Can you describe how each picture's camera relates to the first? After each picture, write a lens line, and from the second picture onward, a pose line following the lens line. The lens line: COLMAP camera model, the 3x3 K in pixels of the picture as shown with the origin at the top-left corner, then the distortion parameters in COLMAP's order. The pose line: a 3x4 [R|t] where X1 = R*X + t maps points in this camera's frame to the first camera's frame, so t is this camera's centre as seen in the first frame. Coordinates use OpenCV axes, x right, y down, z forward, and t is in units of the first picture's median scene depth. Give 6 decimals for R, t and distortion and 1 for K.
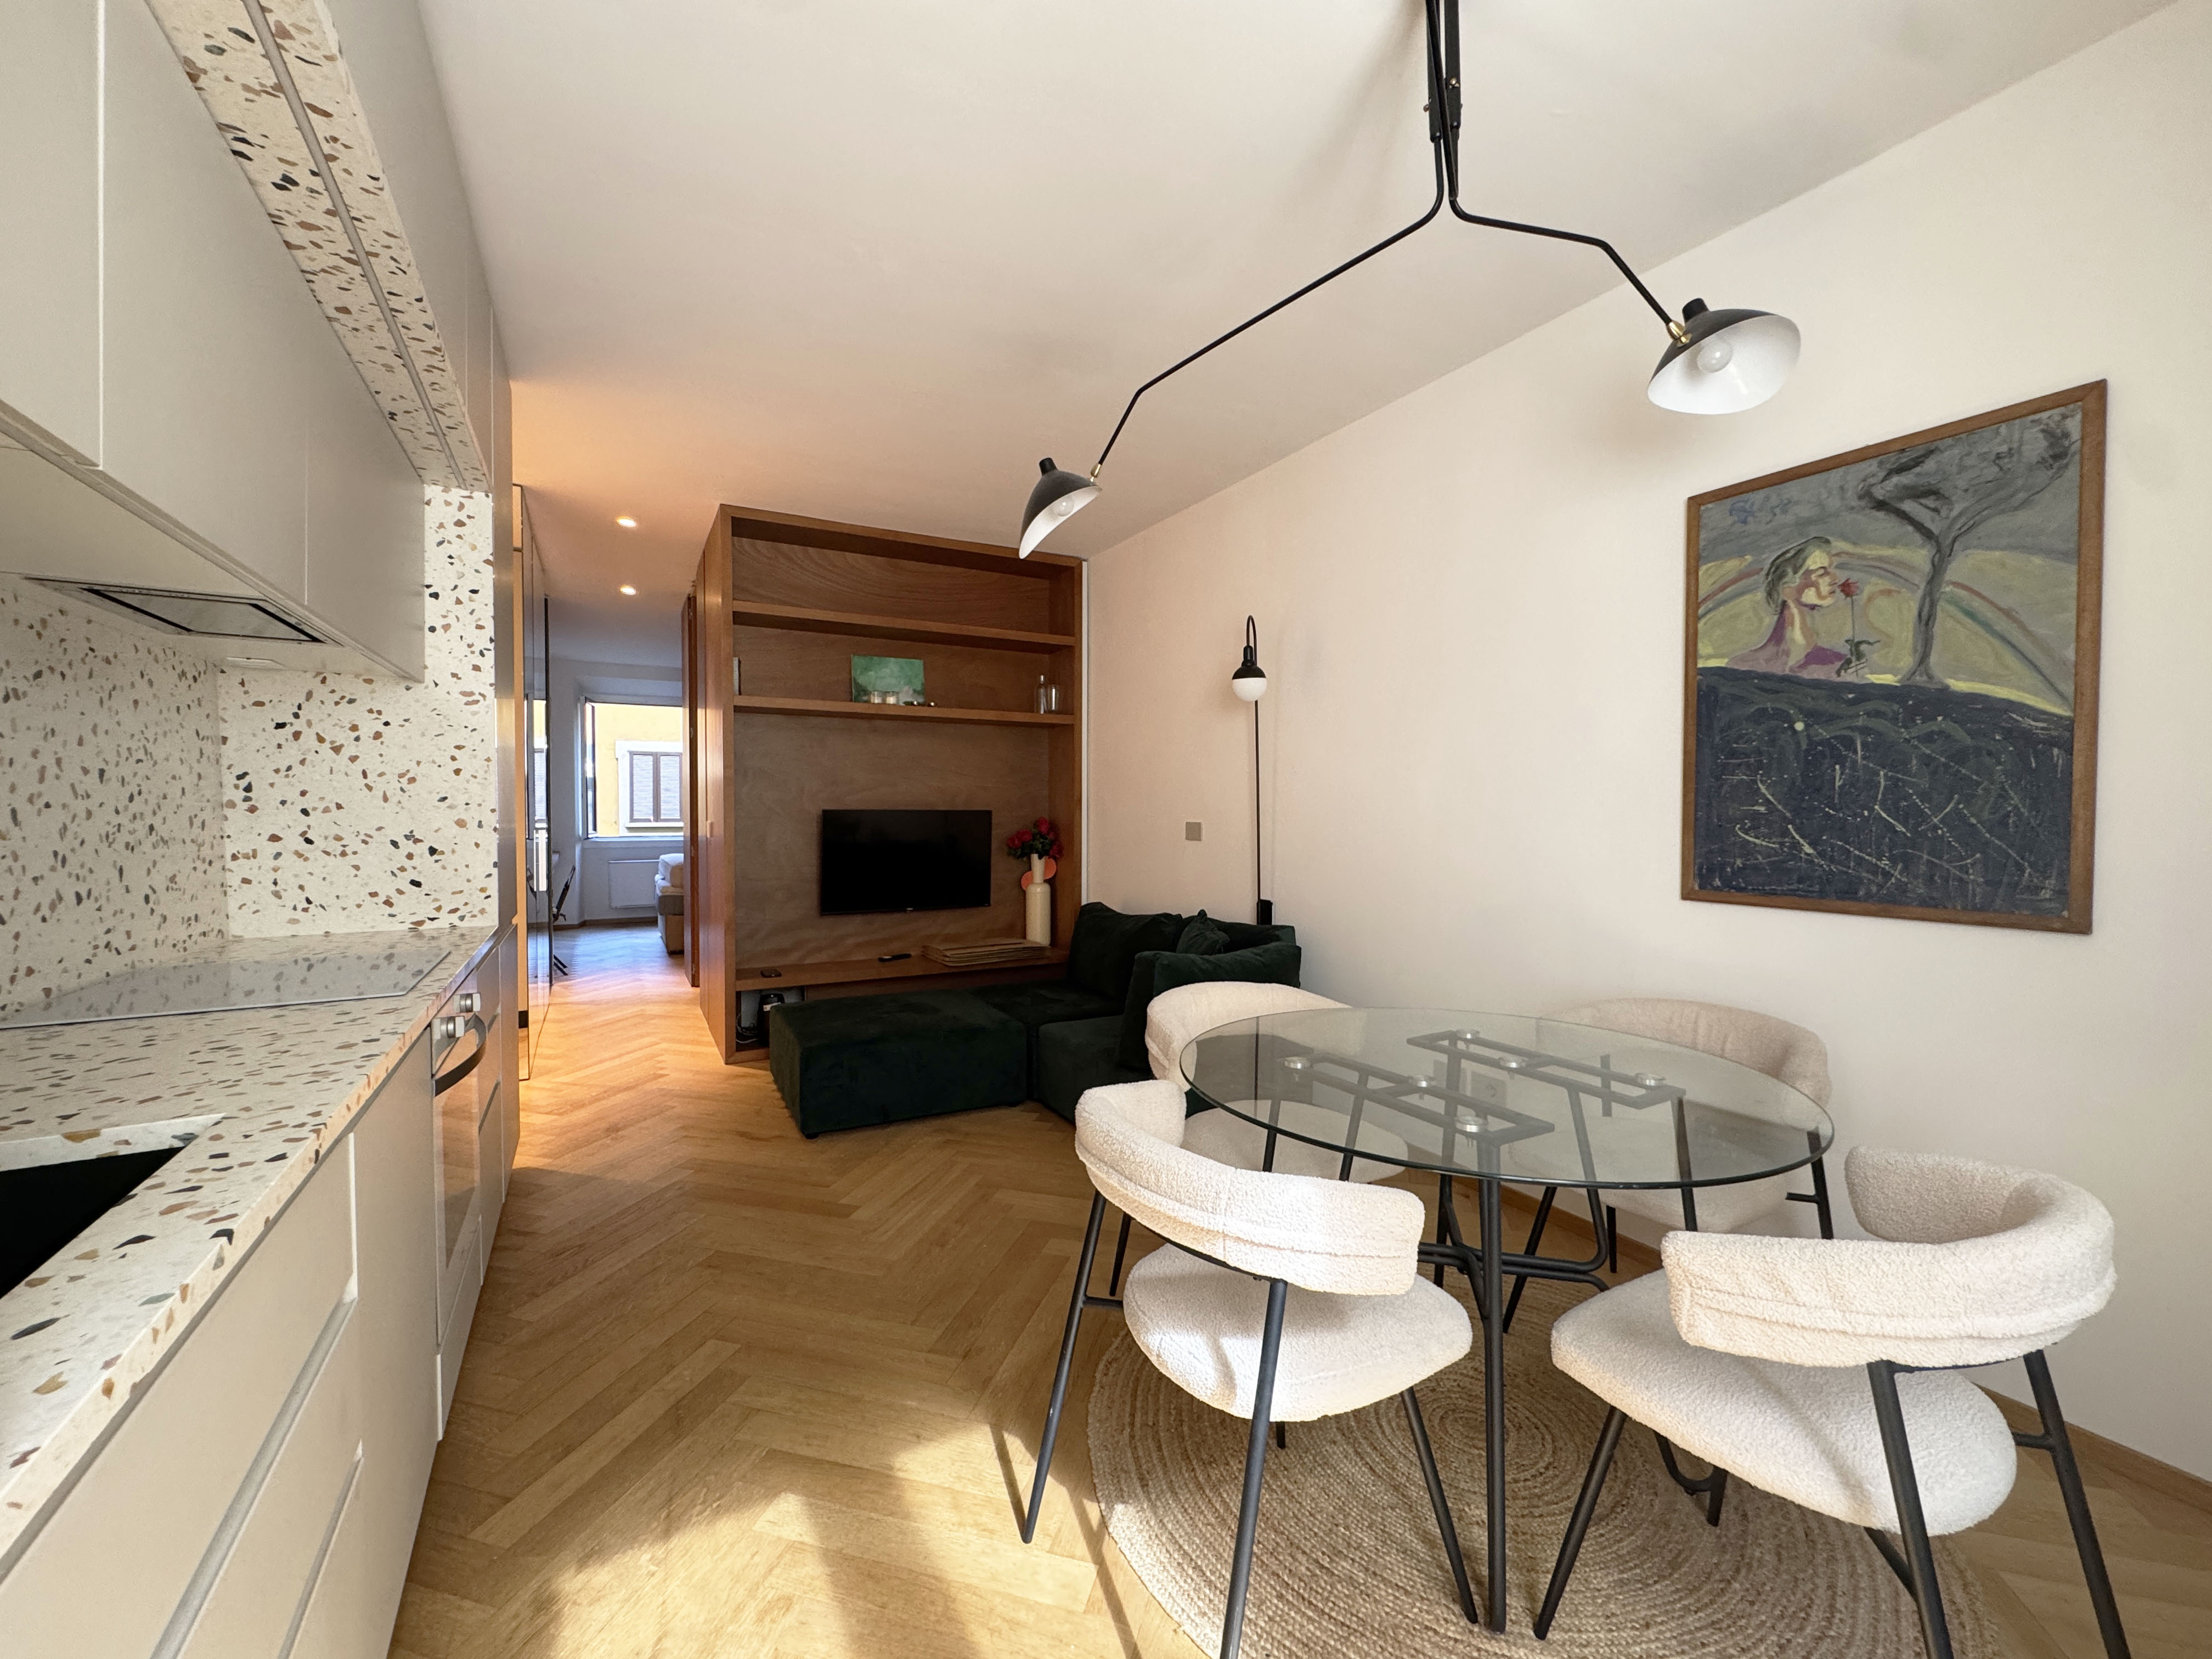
lens RADIAL K [[902.4, 0, 1106.0], [0, 902.4, 829.5], [0, 0, 1]] dist [-0.001694, 0.000073]
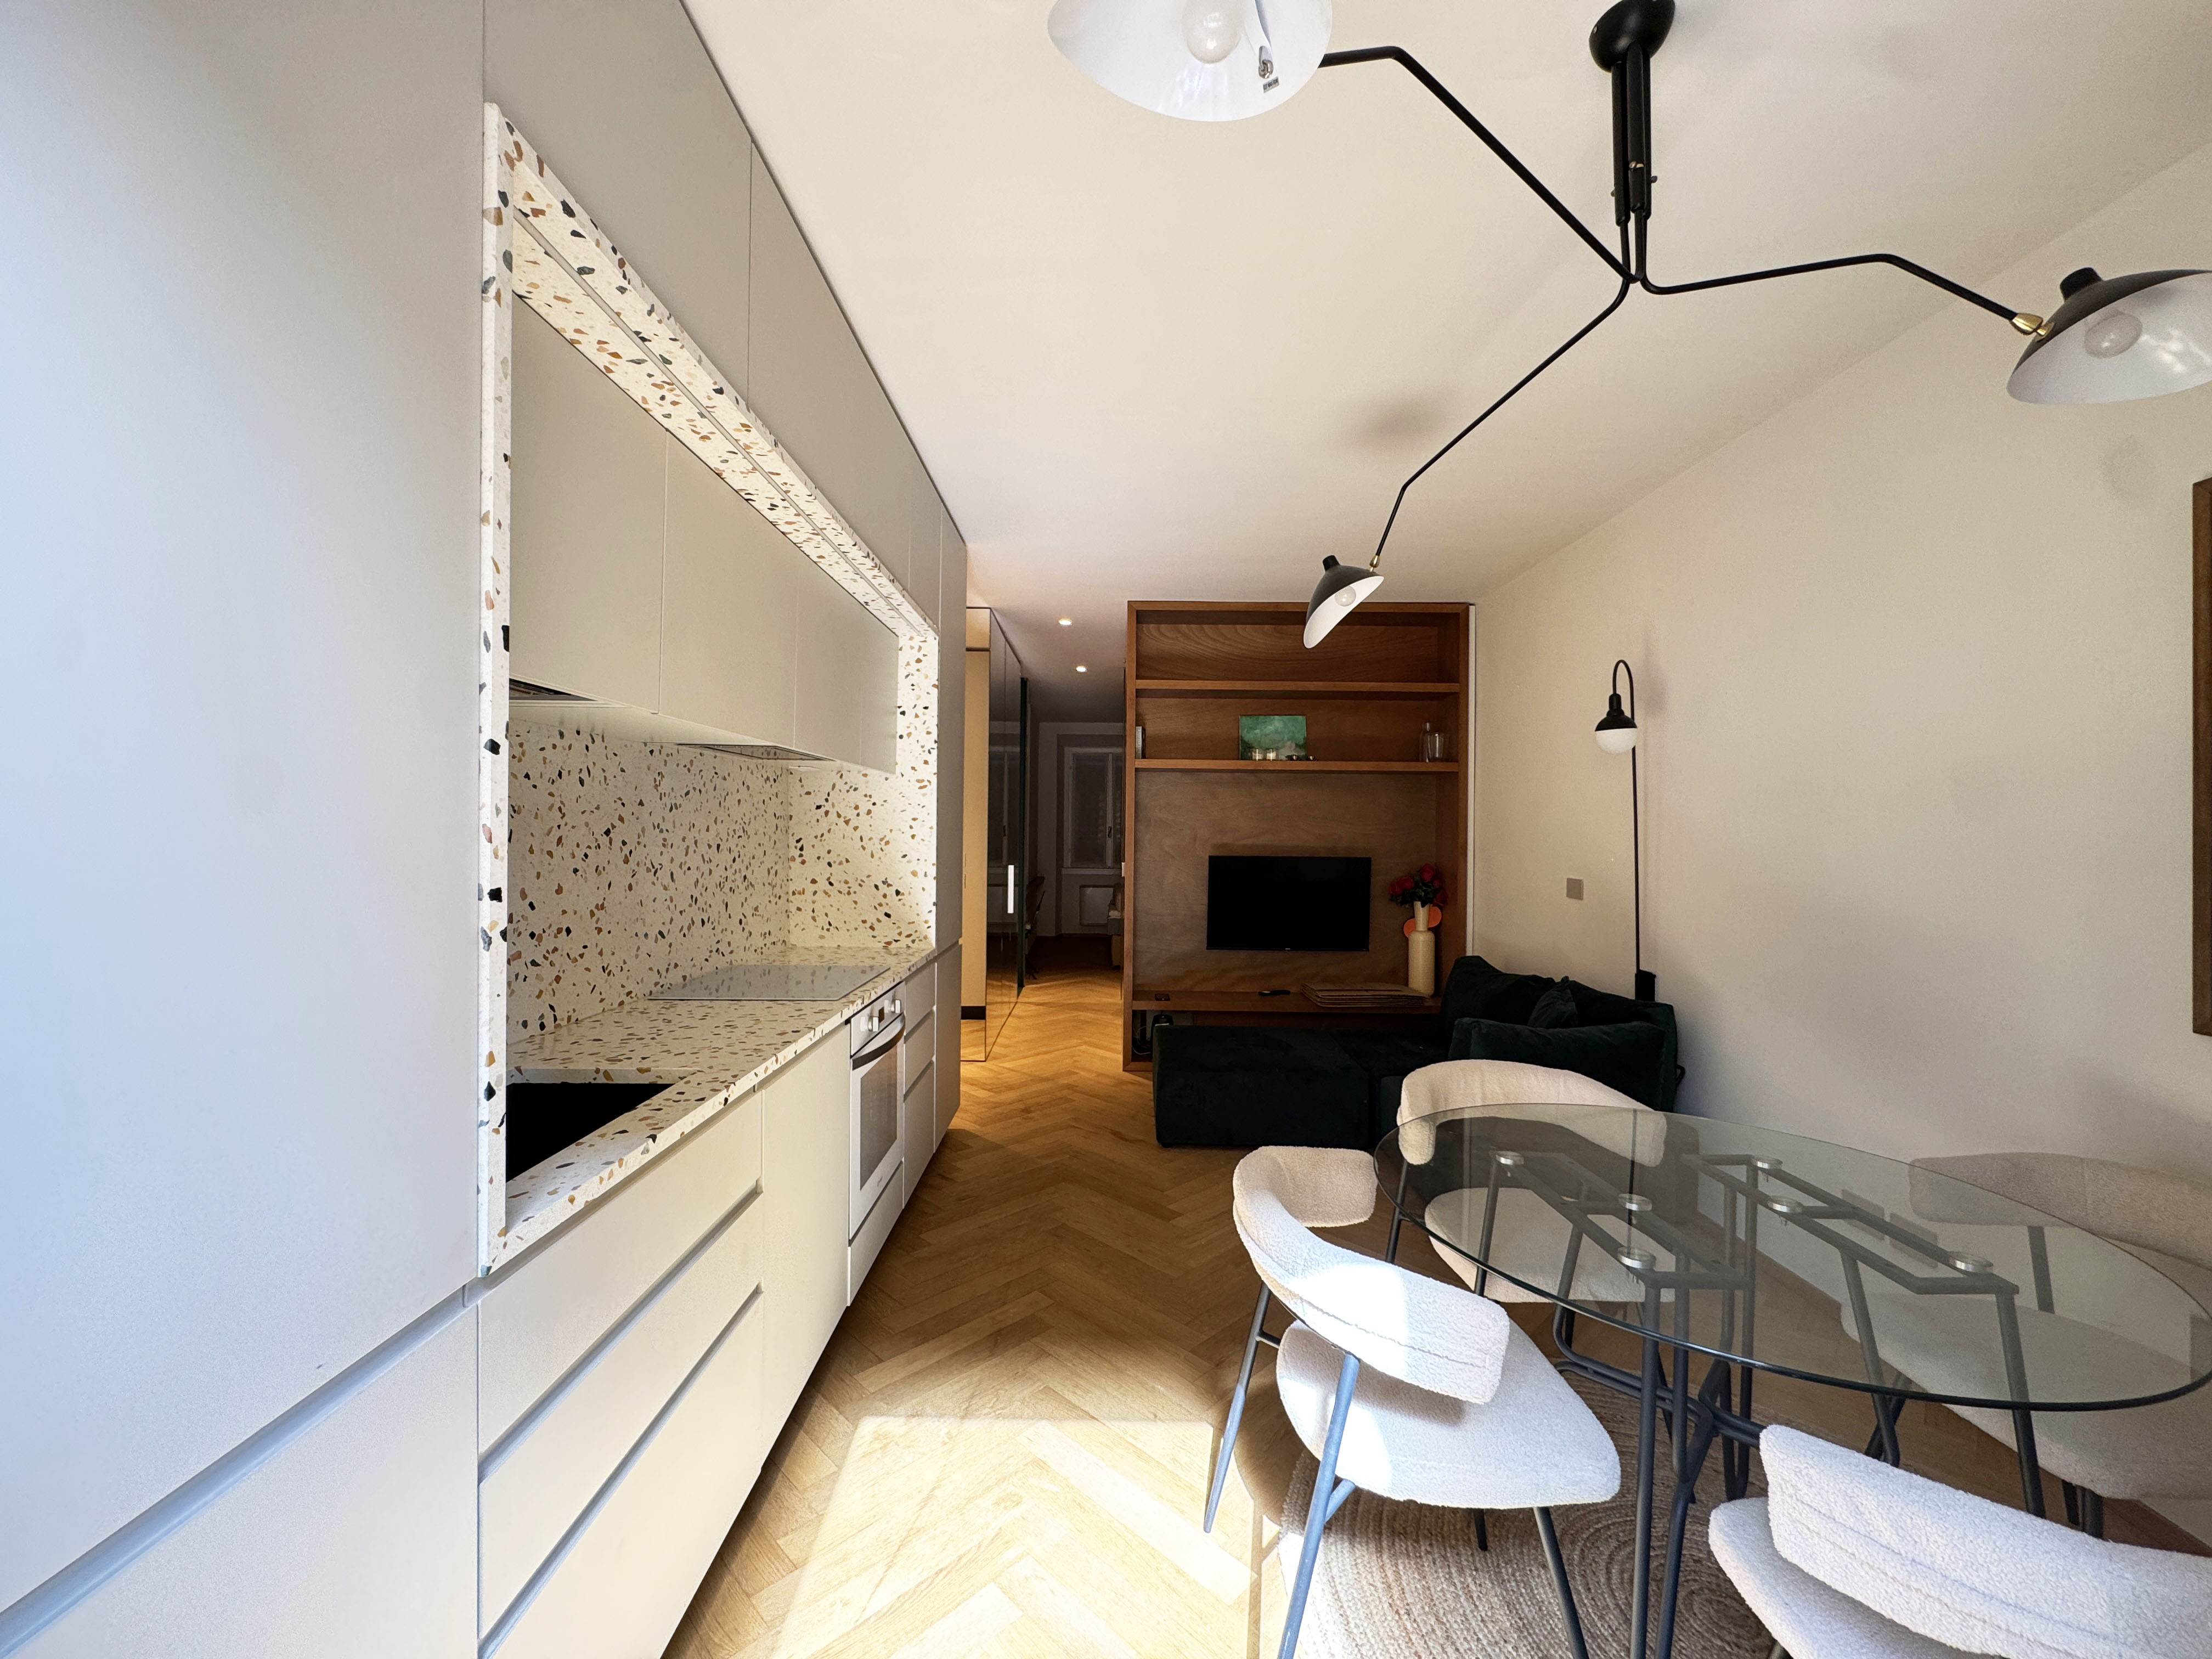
lens RADIAL K [[880.2, 0, 1101.2], [0, 880.2, 827.0], [0, 0, 1]] dist [-0.002761, -0.000206]
pose [[0.869031, 0.004771, -0.494734, 0.219961], [-0.020417, 0.999447, -0.026227, -0.050656], [0.494336, 0.032893, 0.868648, -0.047669]]
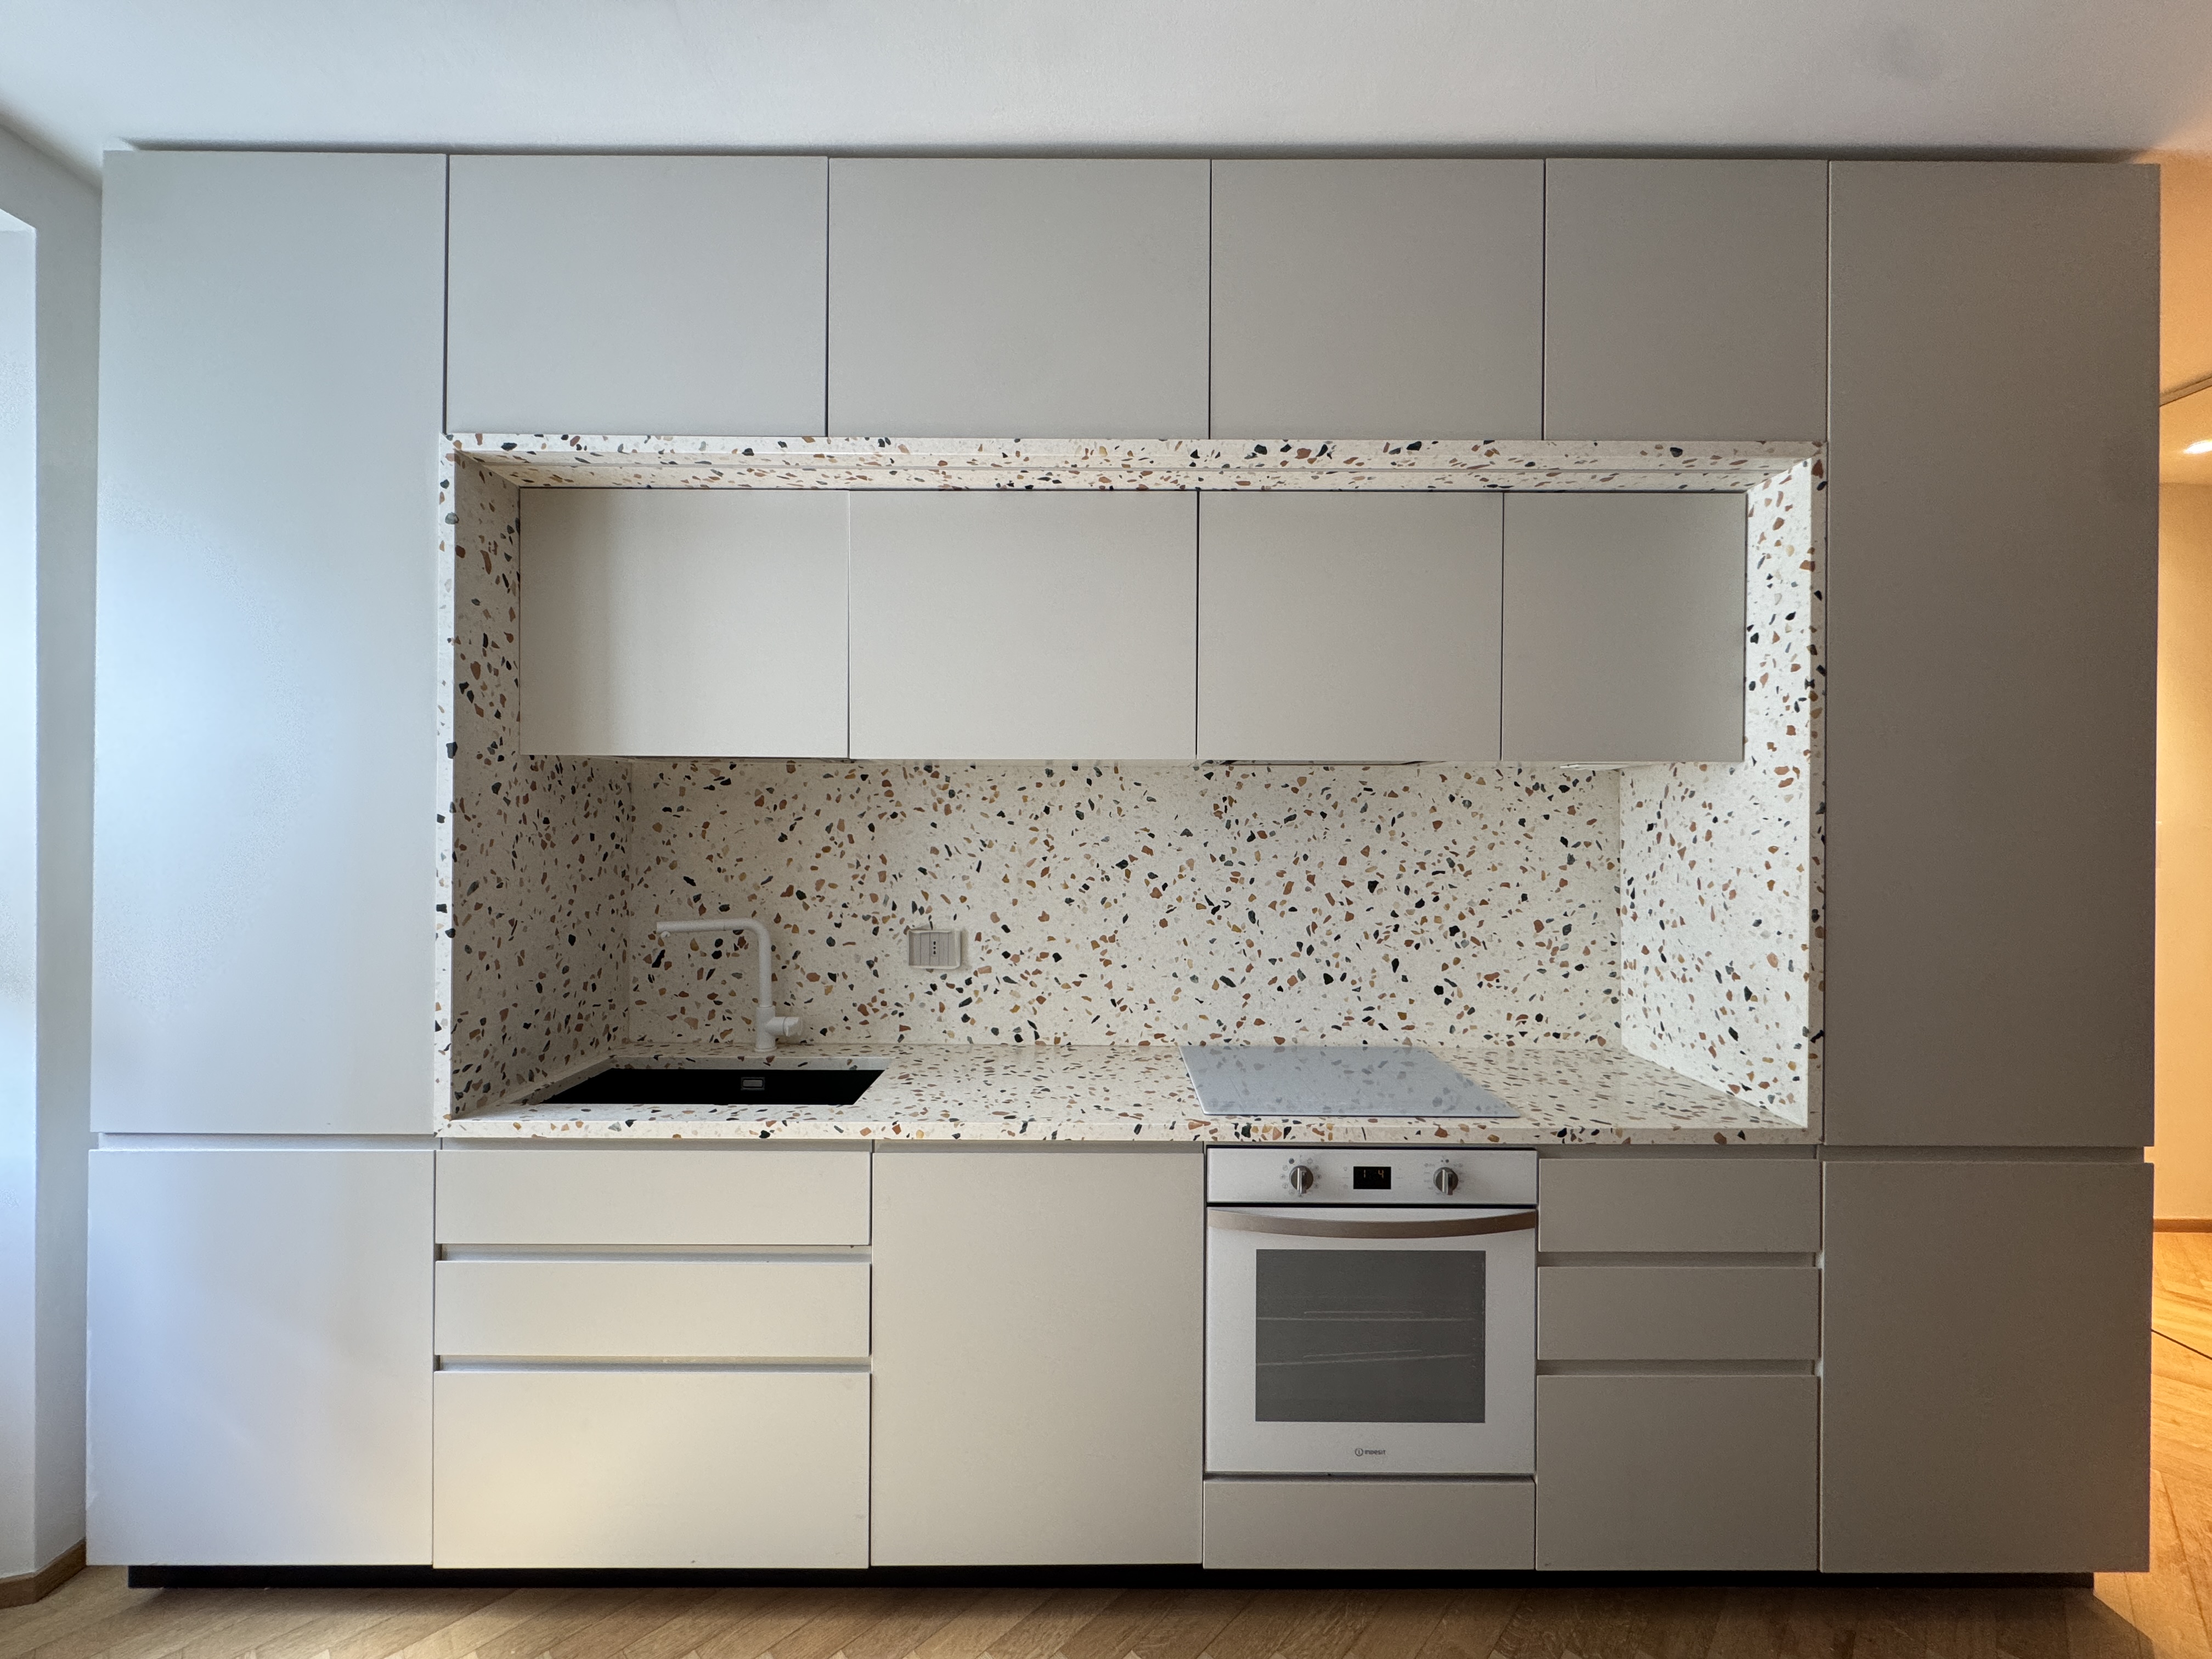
lens RADIAL K [[880.2, 0, 1101.2], [0, 880.2, 827.0], [0, 0, 1]] dist [-0.002761, -0.000206]
pose [[-0.485330, -0.004922, -0.874317, 0.119856], [-0.026564, 0.999606, 0.009118, -0.104229], [0.873928, 0.027650, -0.485269, 0.906777]]
